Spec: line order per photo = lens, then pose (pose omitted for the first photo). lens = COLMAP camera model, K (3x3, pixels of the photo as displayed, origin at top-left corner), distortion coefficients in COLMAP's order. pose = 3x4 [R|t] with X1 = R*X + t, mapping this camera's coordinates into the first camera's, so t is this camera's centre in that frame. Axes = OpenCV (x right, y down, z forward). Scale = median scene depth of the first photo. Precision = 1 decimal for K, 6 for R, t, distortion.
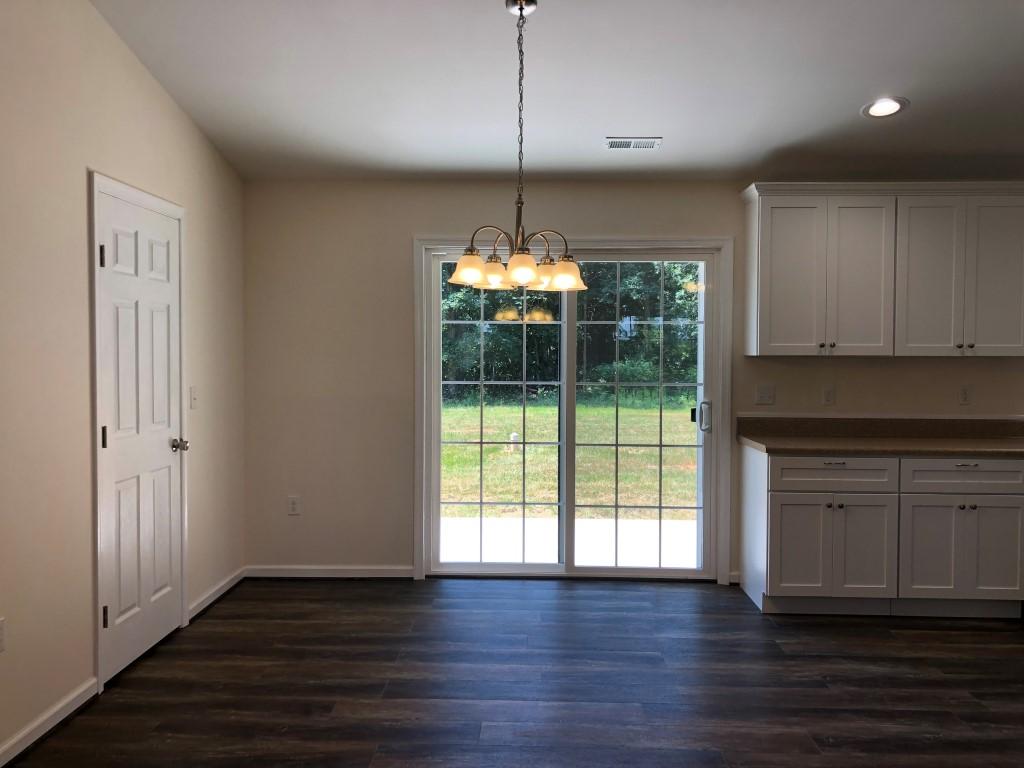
lens RADIAL K [[841.6, 0, 511.4], [0, 841.6, 379.4], [0, 0, 1]] dist [0.013160, 0.002317]
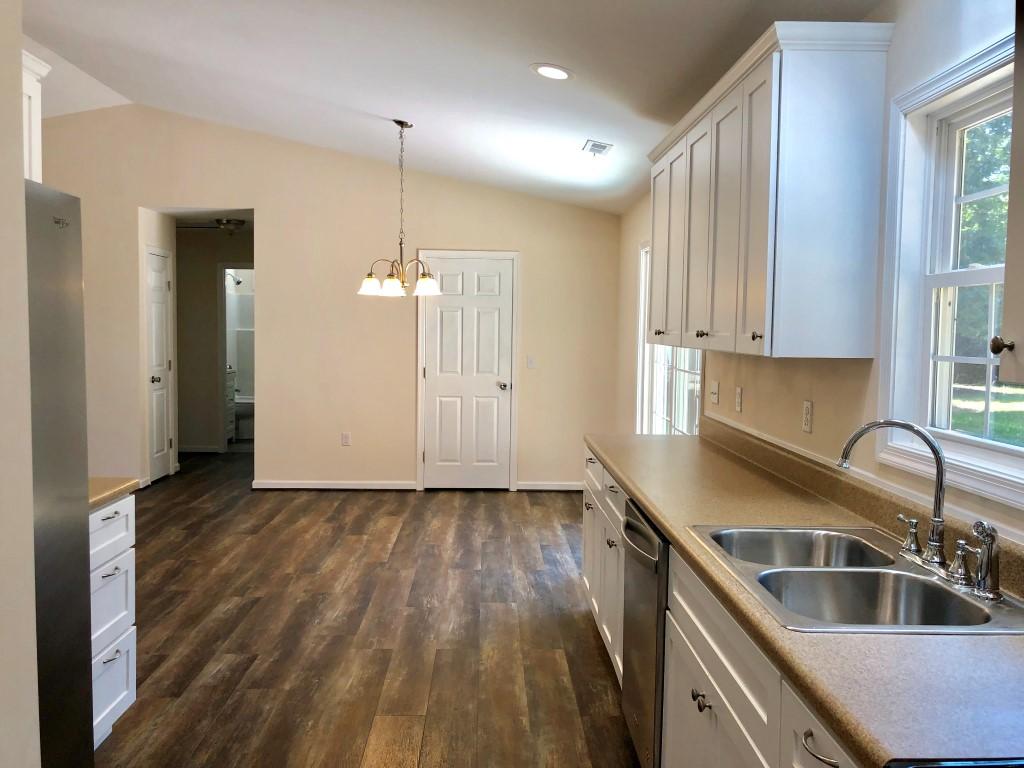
lens RADIAL K [[841.6, 0, 517.2], [0, 841.6, 380.7], [0, 0, 1]] dist [0.013160, 0.002317]
pose [[0.061068, 0.069594, -0.995704, 1.270733], [-0.041698, 0.996873, 0.067118, -0.048132], [0.997262, 0.037420, 0.063779, 0.845300]]
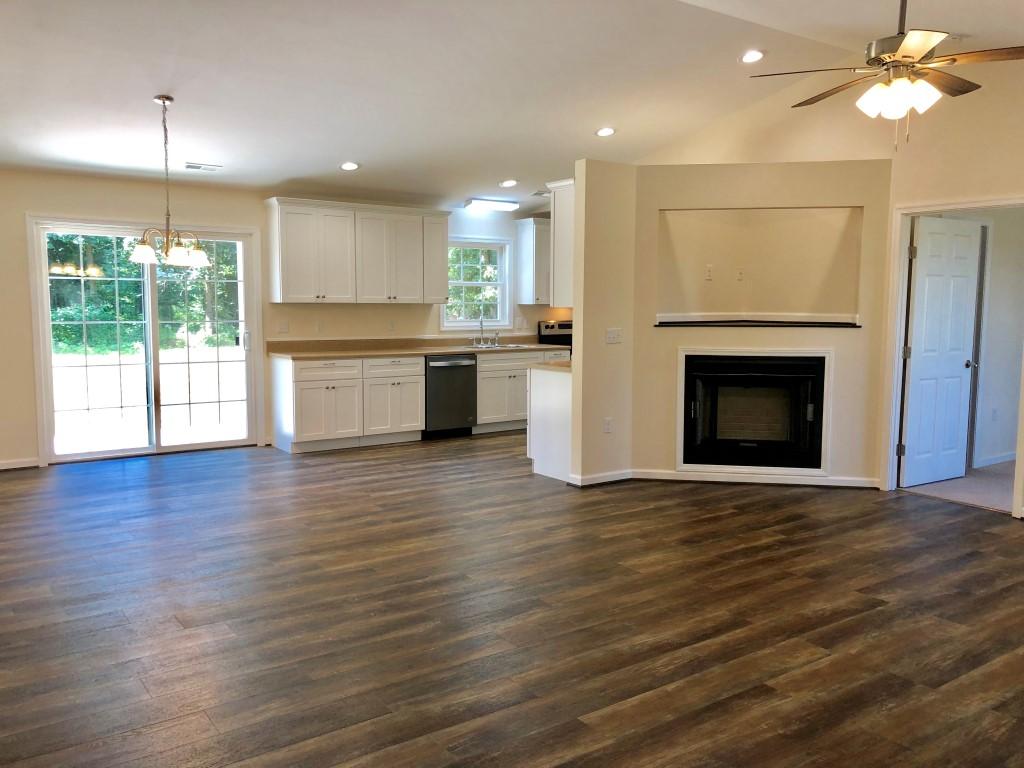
lens RADIAL K [[841.6, 0, 509.3], [0, 841.6, 385.5], [0, 0, 1]] dist [0.013160, 0.002317]
pose [[0.799323, -0.058812, 0.598017, -0.378423], [0.017306, 0.997039, 0.074923, 0.018793], [-0.600652, -0.049538, 0.797974, -0.647280]]
